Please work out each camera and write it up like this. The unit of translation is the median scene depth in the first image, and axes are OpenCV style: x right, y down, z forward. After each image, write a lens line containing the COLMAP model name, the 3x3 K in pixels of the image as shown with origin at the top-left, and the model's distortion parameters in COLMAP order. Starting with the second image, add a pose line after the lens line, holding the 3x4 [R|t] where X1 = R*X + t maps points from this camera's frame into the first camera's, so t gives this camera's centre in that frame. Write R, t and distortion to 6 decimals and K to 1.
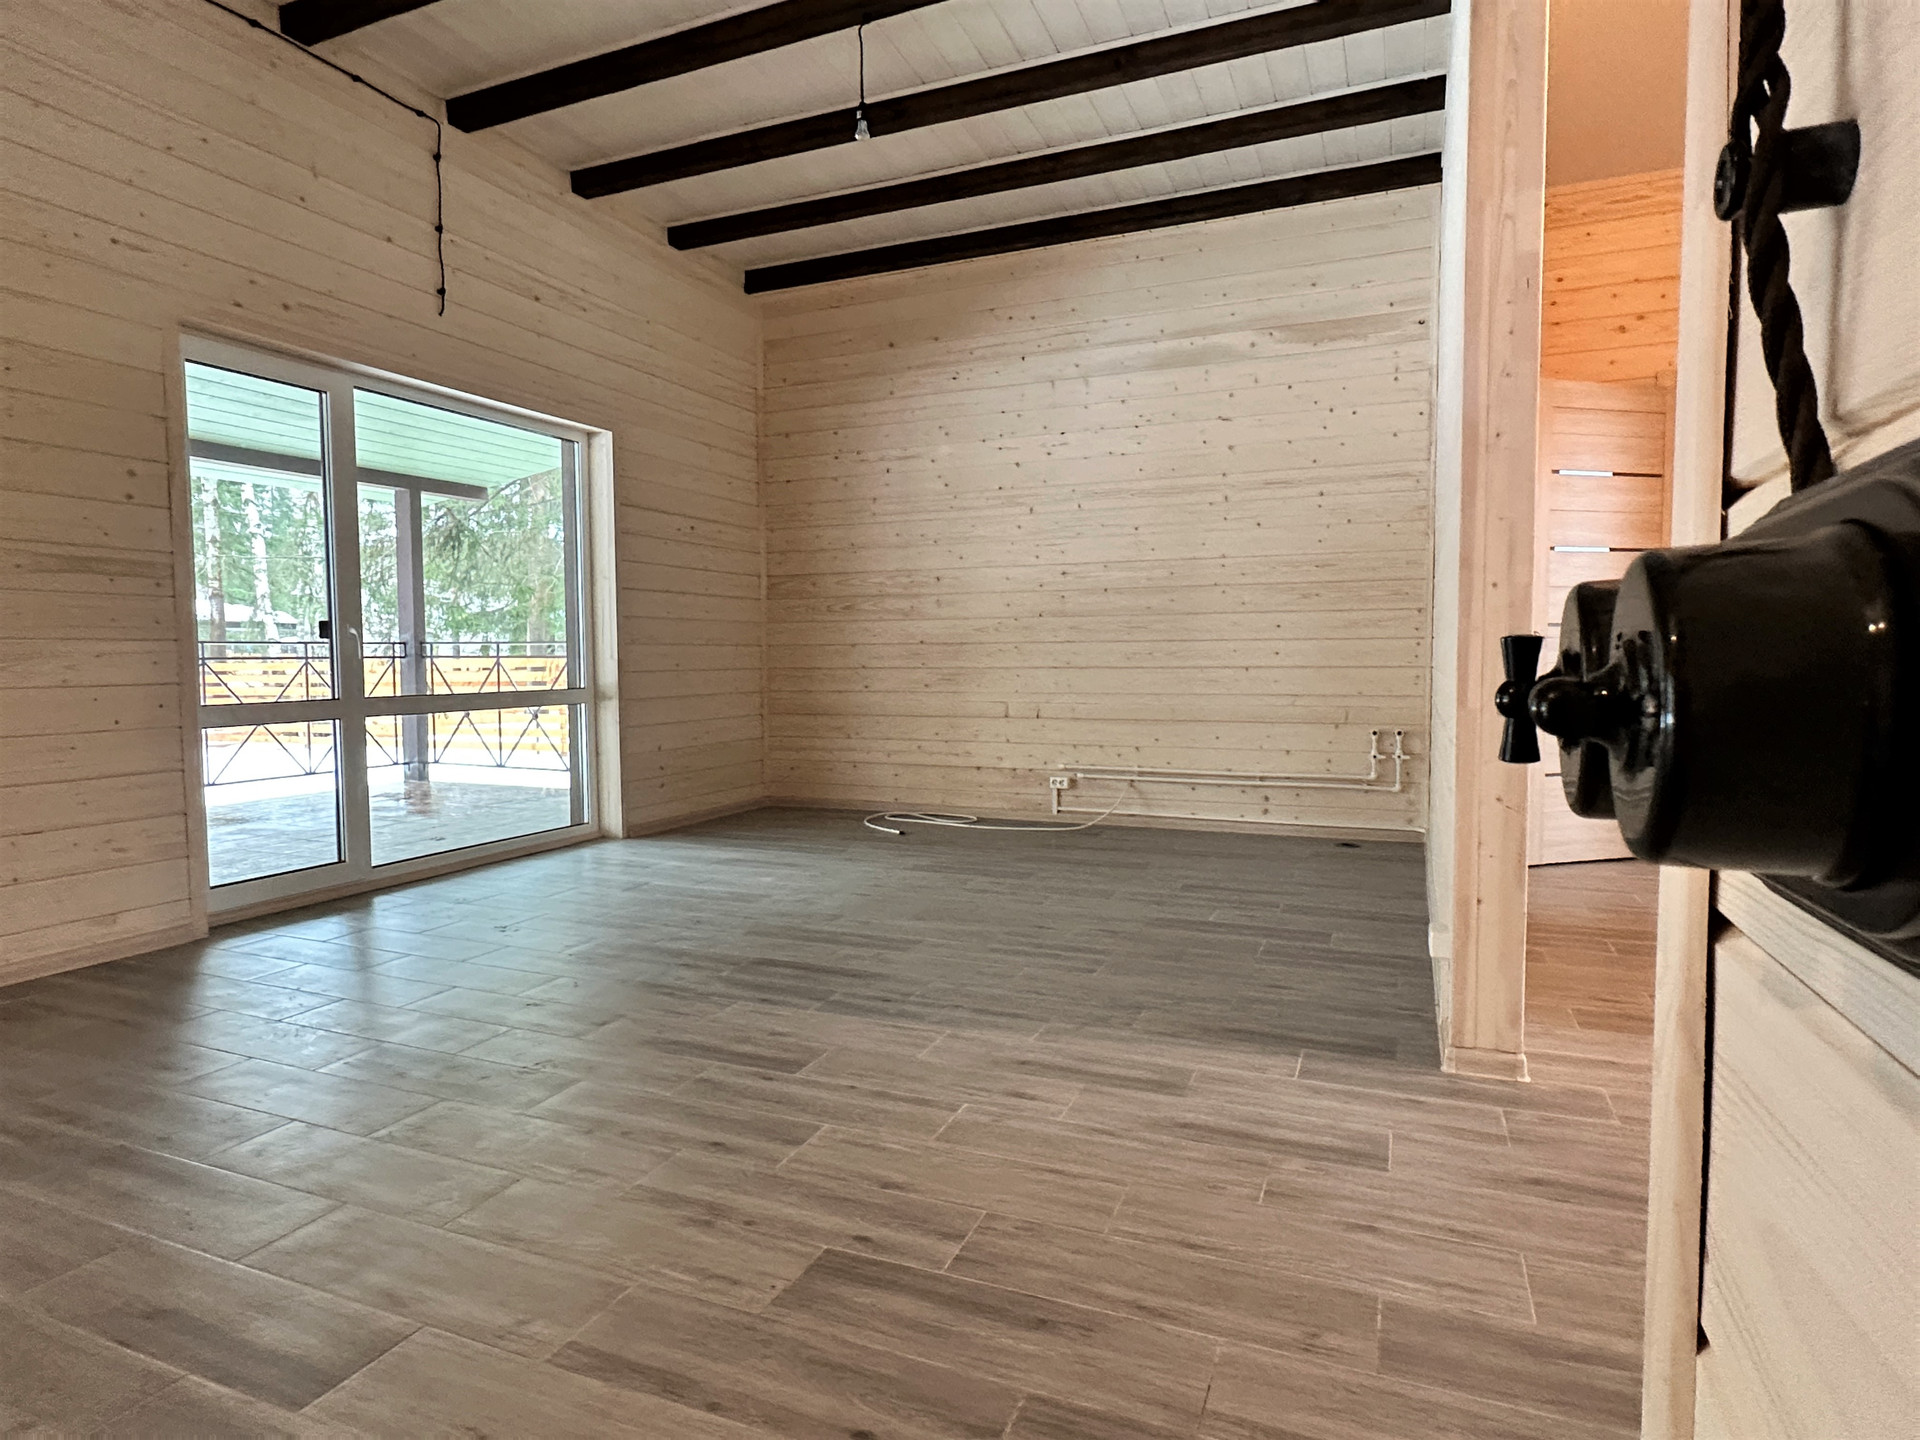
lens RADIAL K [[1072.7, 0, 955.3], [0, 1072.7, 726.1], [0, 0, 1]] dist [-0.000736, -0.001614]
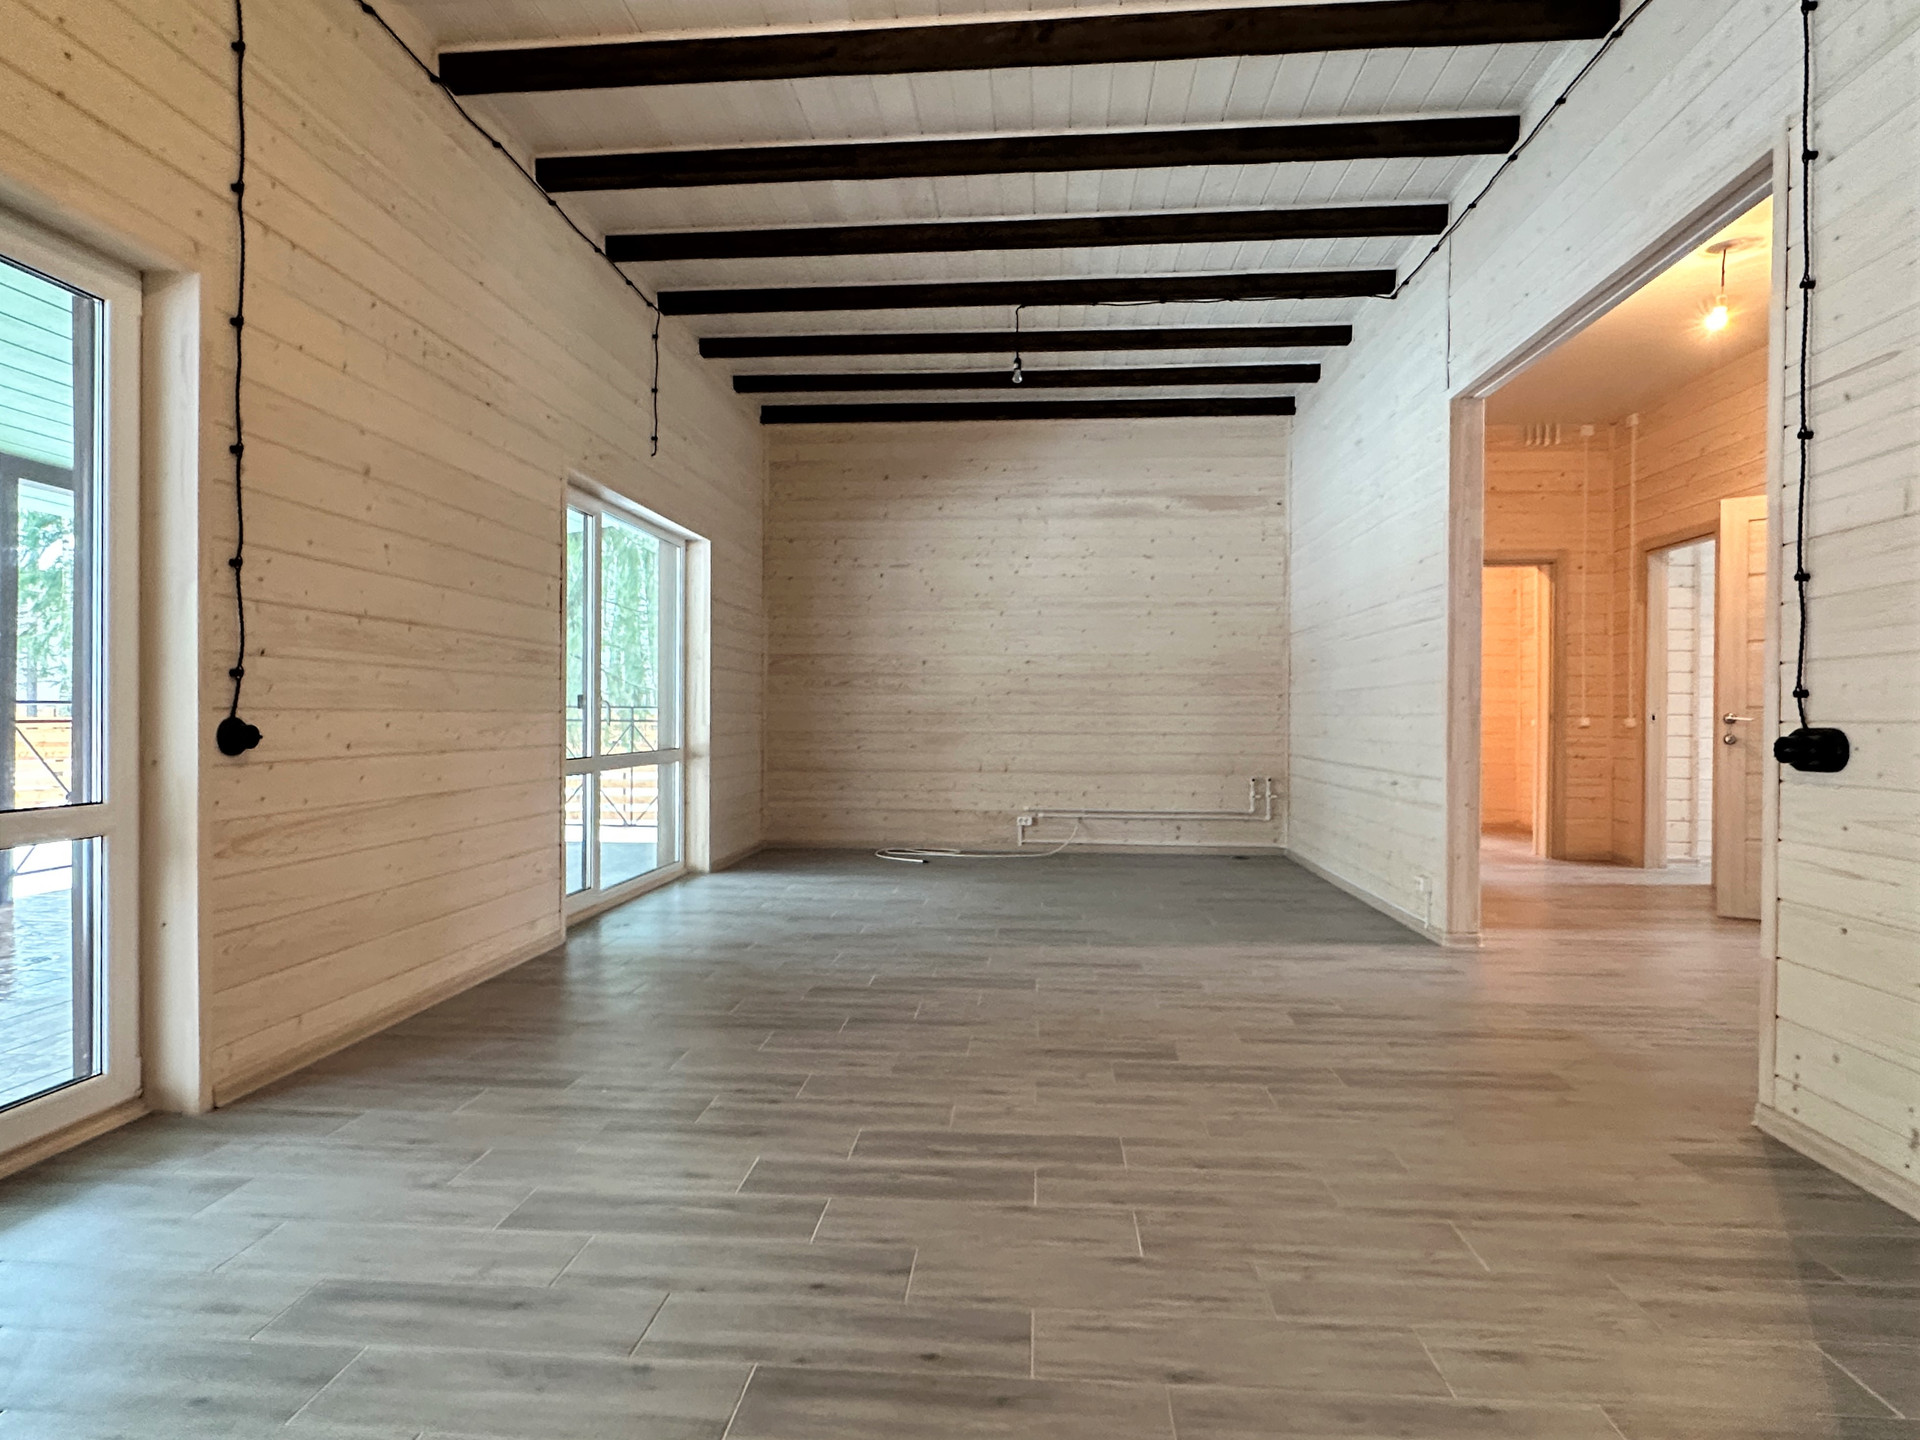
lens RADIAL K [[1101.2, 0, 958.3], [0, 1101.2, 728.4], [0, 0, 1]] dist [-0.000958, -0.000308]
pose [[0.948595, 0.006414, 0.316429, -0.417149], [0.010642, 0.998583, -0.052144, 0.009592], [-0.316315, 0.052831, 0.947182, -0.259792]]
